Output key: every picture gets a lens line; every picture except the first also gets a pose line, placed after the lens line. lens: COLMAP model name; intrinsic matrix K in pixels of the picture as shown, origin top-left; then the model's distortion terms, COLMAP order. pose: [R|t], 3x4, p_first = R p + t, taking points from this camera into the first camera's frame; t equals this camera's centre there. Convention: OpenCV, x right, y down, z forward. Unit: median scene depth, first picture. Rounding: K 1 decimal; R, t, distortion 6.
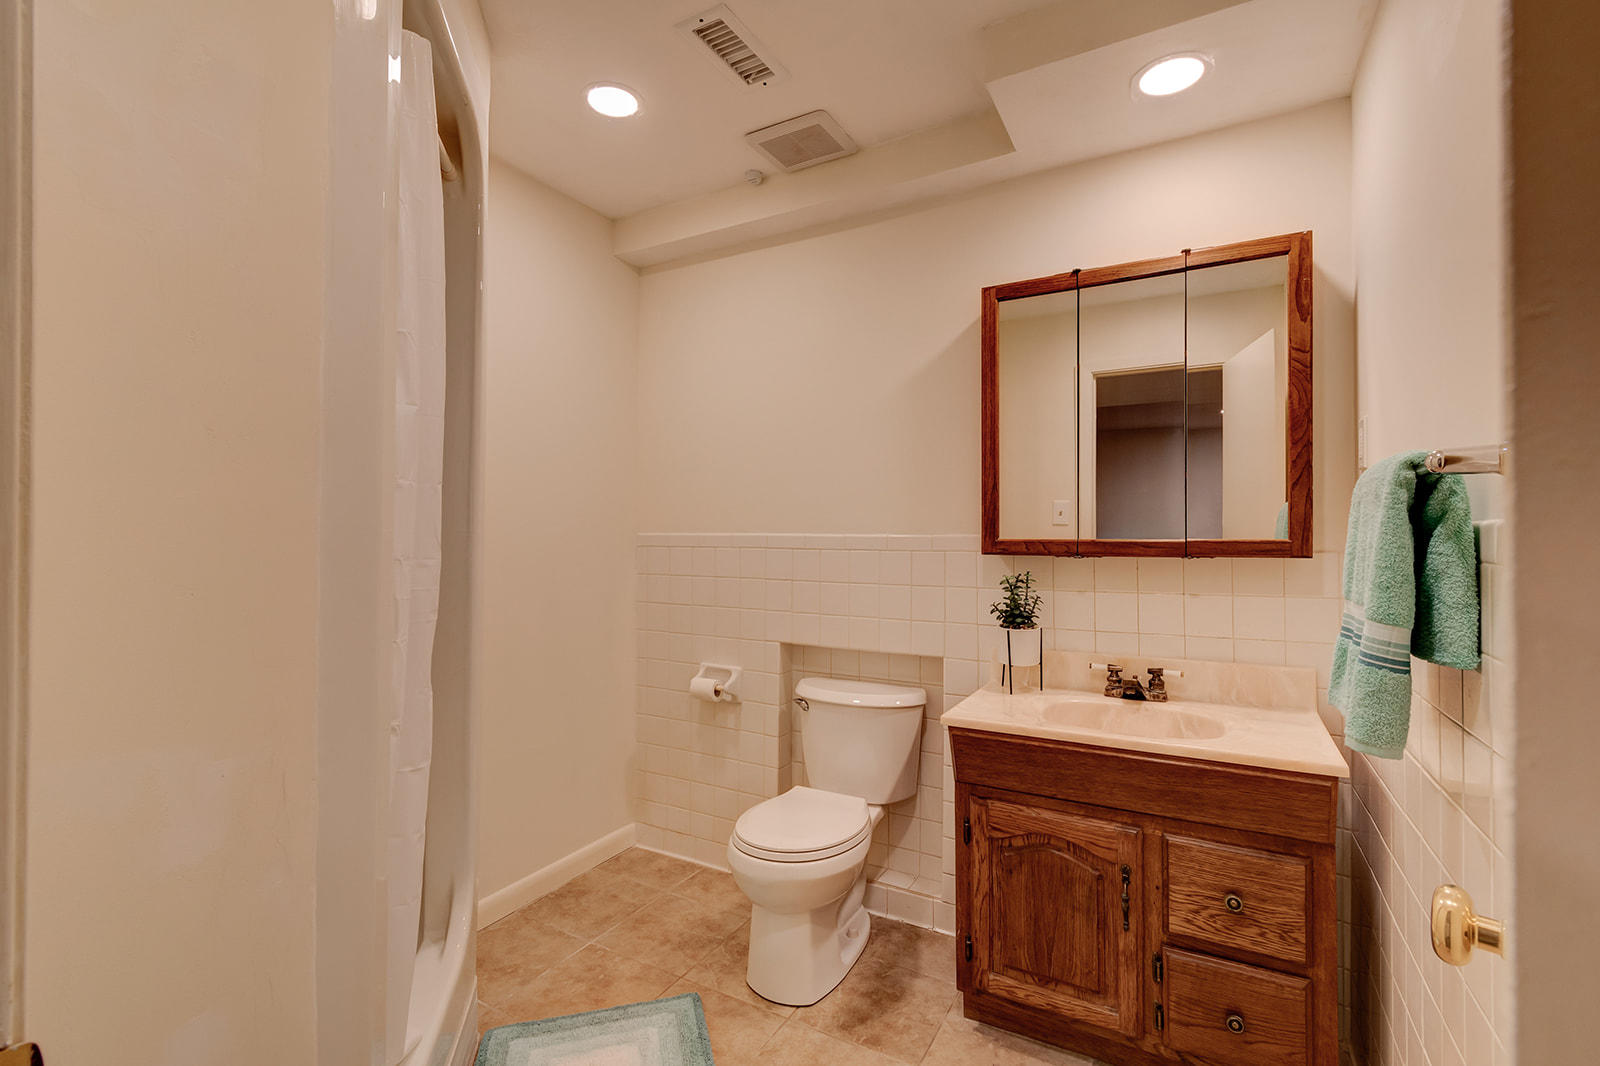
lens RADIAL K [[722.0, 0, 799.0], [0, 722.0, 528.9], [0, 0, 1]] dist [0.009260, -0.004902]
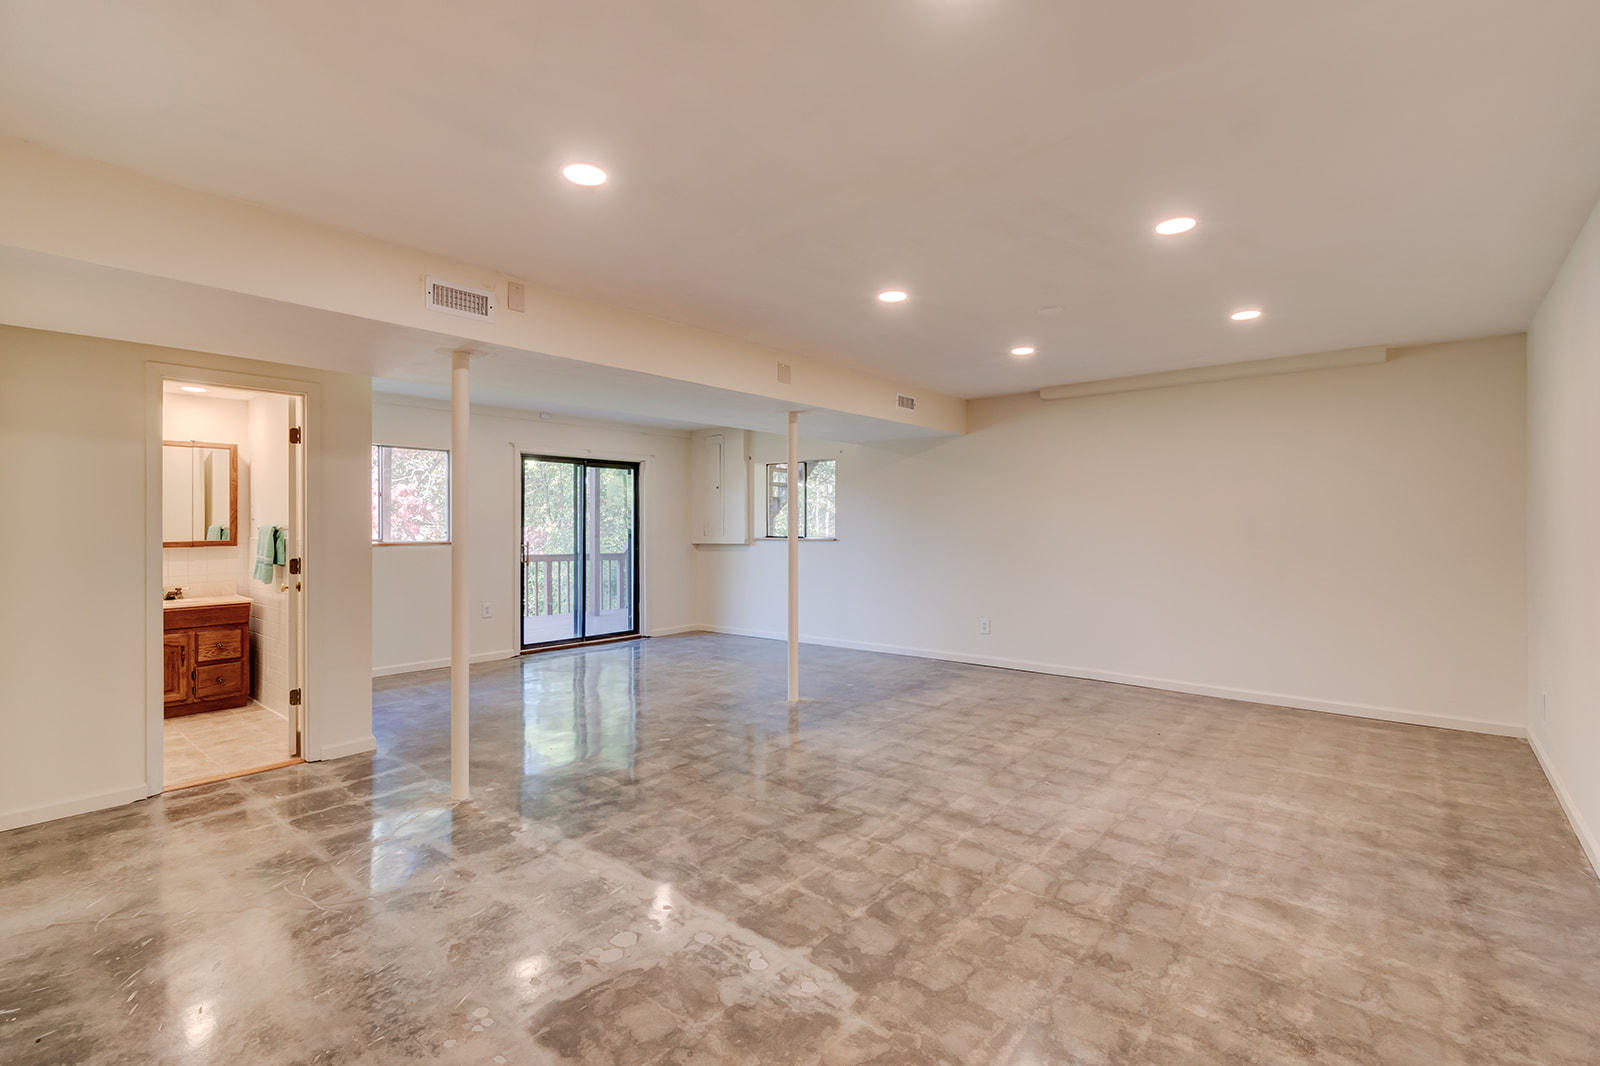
lens RADIAL K [[722.0, 0, 799.0], [0, 722.0, 528.9], [0, 0, 1]] dist [0.009260, -0.004902]
pose [[0.191125, -0.005290, 0.981551, -2.131693], [-0.009557, 0.999928, 0.007250, -0.088512], [-0.981519, -0.010767, 0.191061, -2.227879]]
